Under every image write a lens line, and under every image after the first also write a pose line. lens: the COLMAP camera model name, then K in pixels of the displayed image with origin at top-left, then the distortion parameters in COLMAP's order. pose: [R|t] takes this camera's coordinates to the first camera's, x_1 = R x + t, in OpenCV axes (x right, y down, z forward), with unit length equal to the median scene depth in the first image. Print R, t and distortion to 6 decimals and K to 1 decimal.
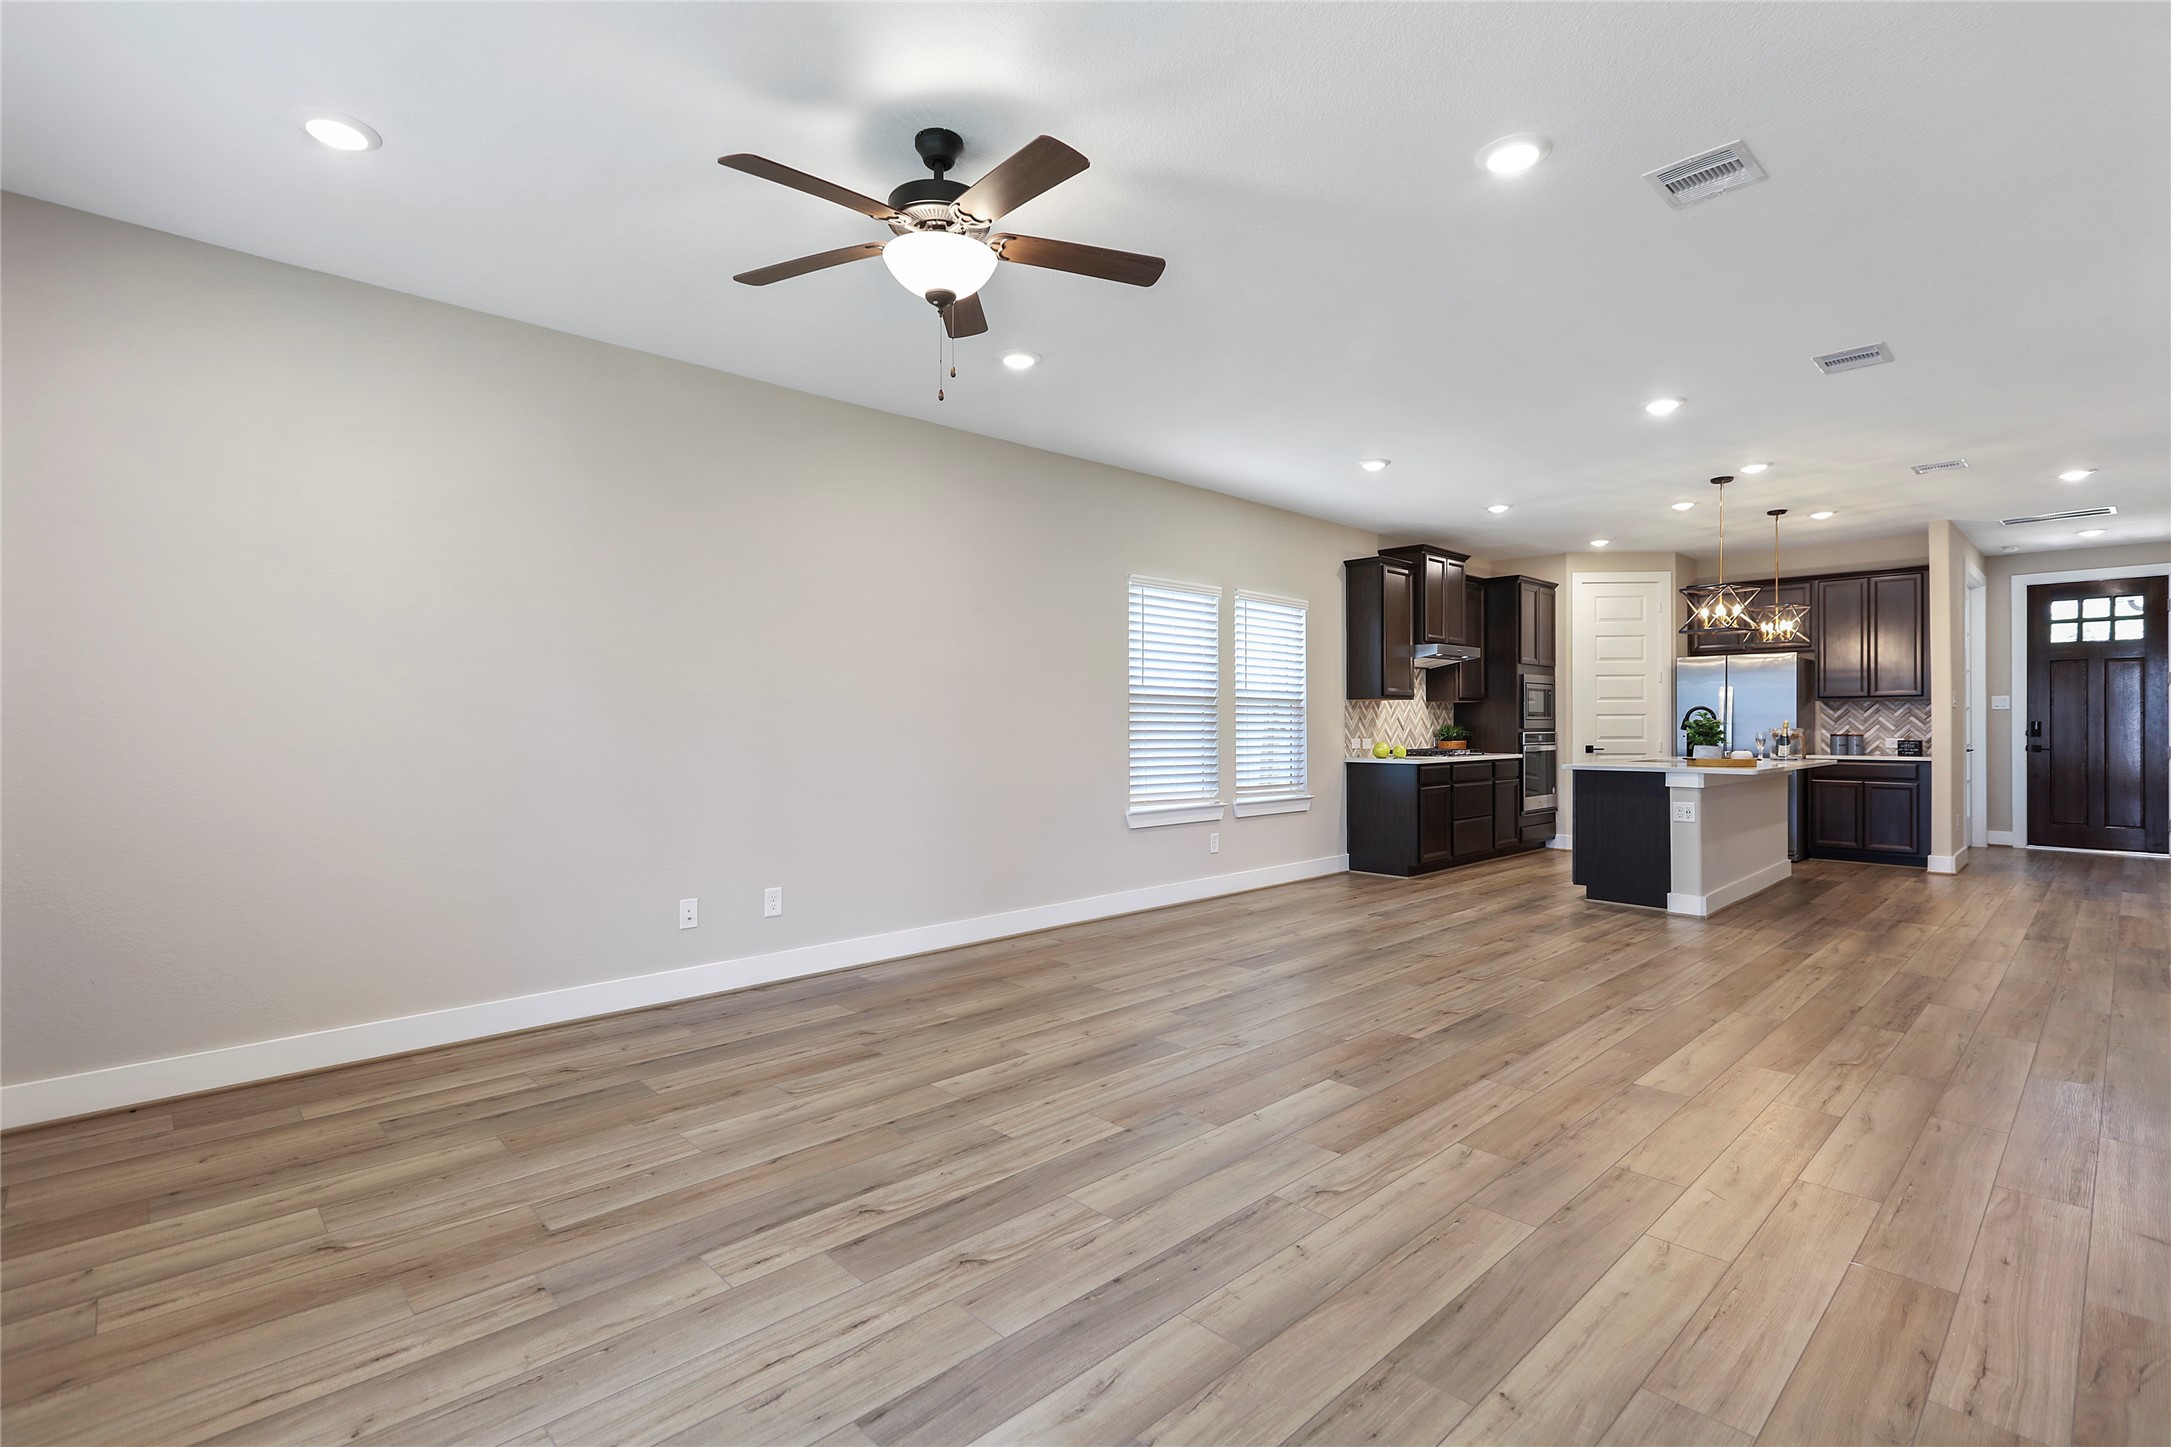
lens RADIAL K [[1011.1, 0, 1099.8], [0, 1011.1, 699.2], [0, 0, 1]] dist [0.001195, 0.003618]
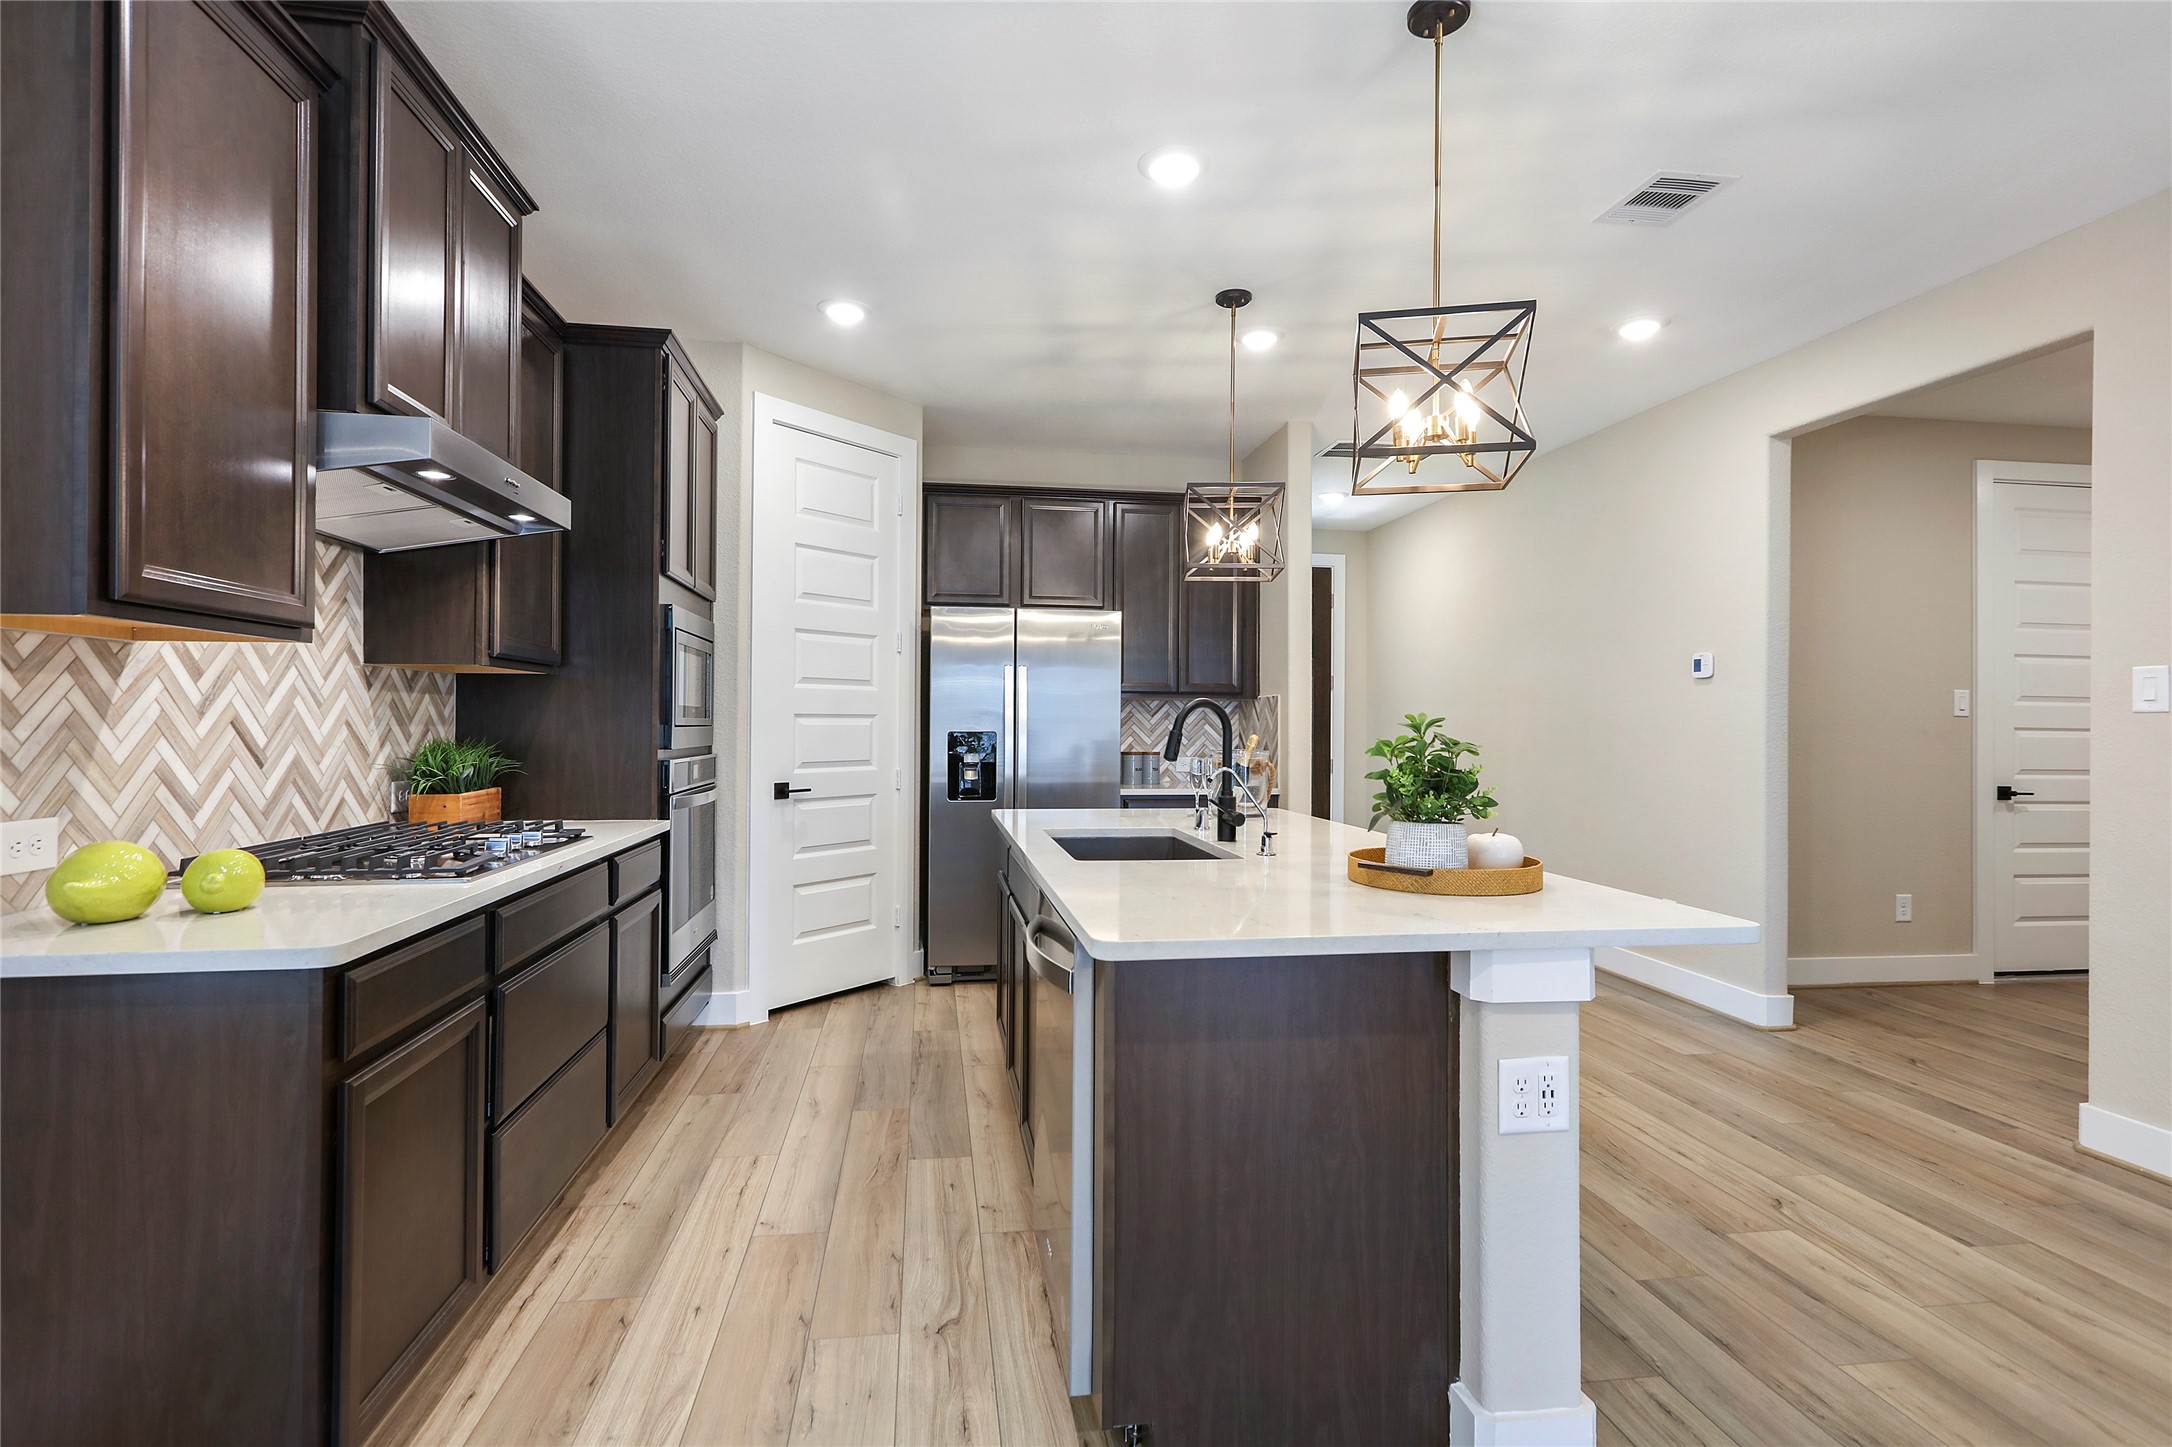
lens RADIAL K [[1011.6, 0, 1076.5], [0, 1011.6, 716.4], [0, 0, 1]] dist [0.001195, 0.003618]
pose [[0.593255, 0.011988, 0.804926, 0.319635], [-0.027740, 0.999600, 0.005557, 0.015878], [-0.804537, -0.025625, 0.593350, 1.009349]]
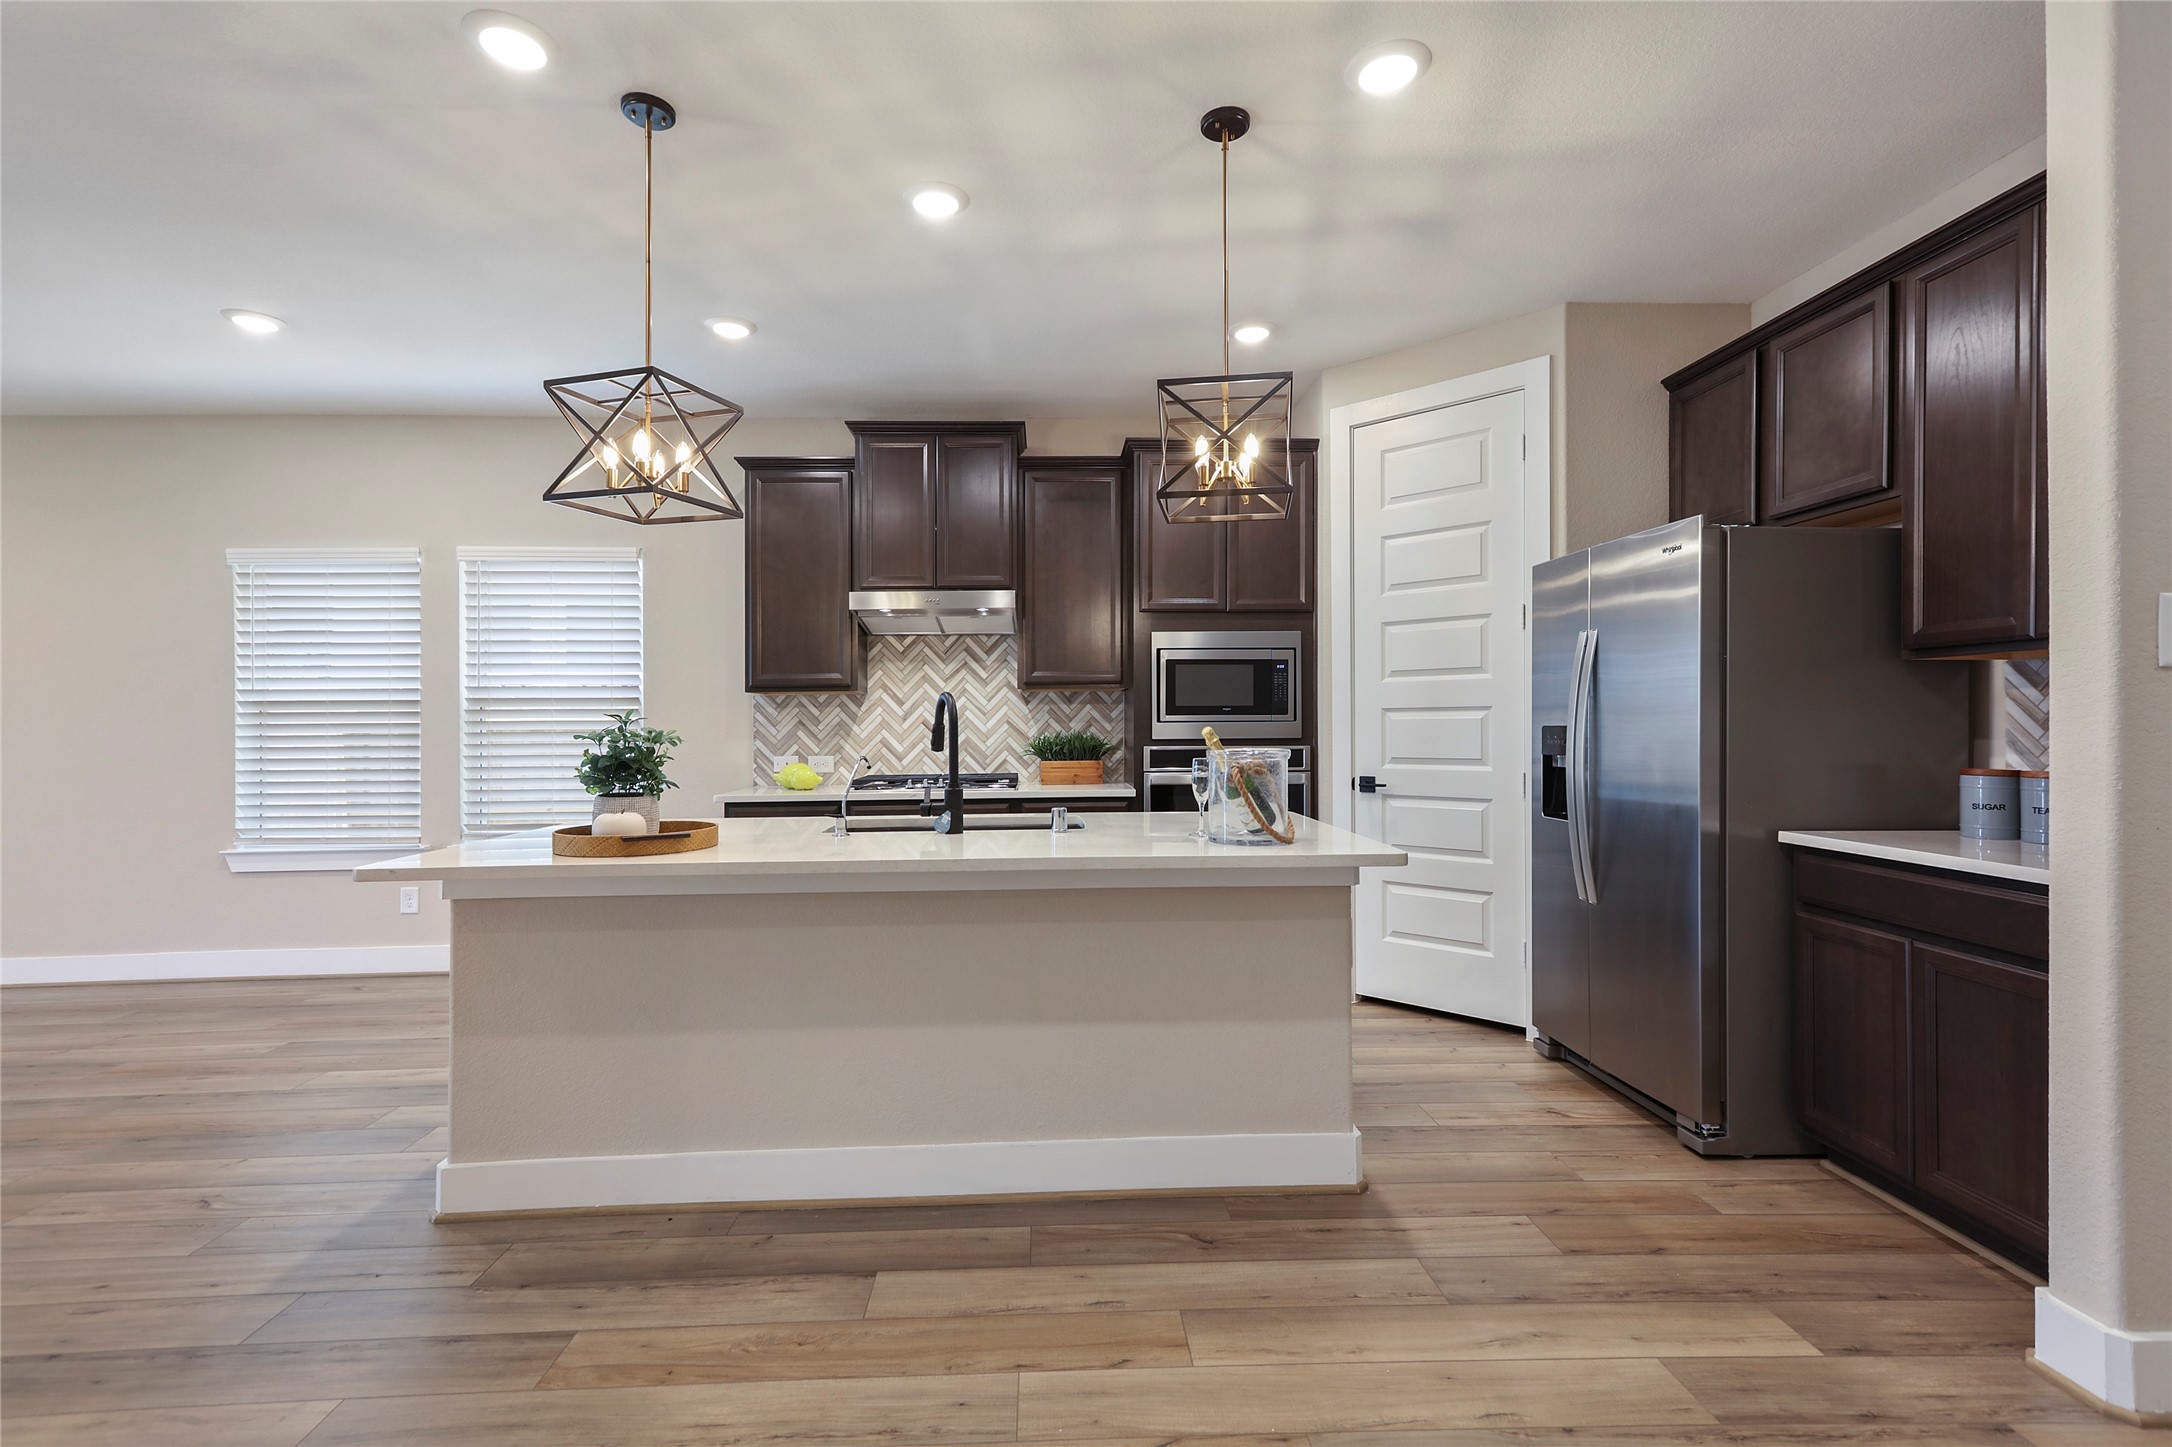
lens RADIAL K [[1011.6, 0, 1088.1], [0, 1011.6, 706.0], [0, 0, 1]] dist [0.001195, 0.003618]
pose [[0.742619, -0.019846, -0.669420, 1.121696], [0.024670, 0.999693, -0.002269, 0.019479], [0.669259, -0.014829, 0.742881, 0.925575]]
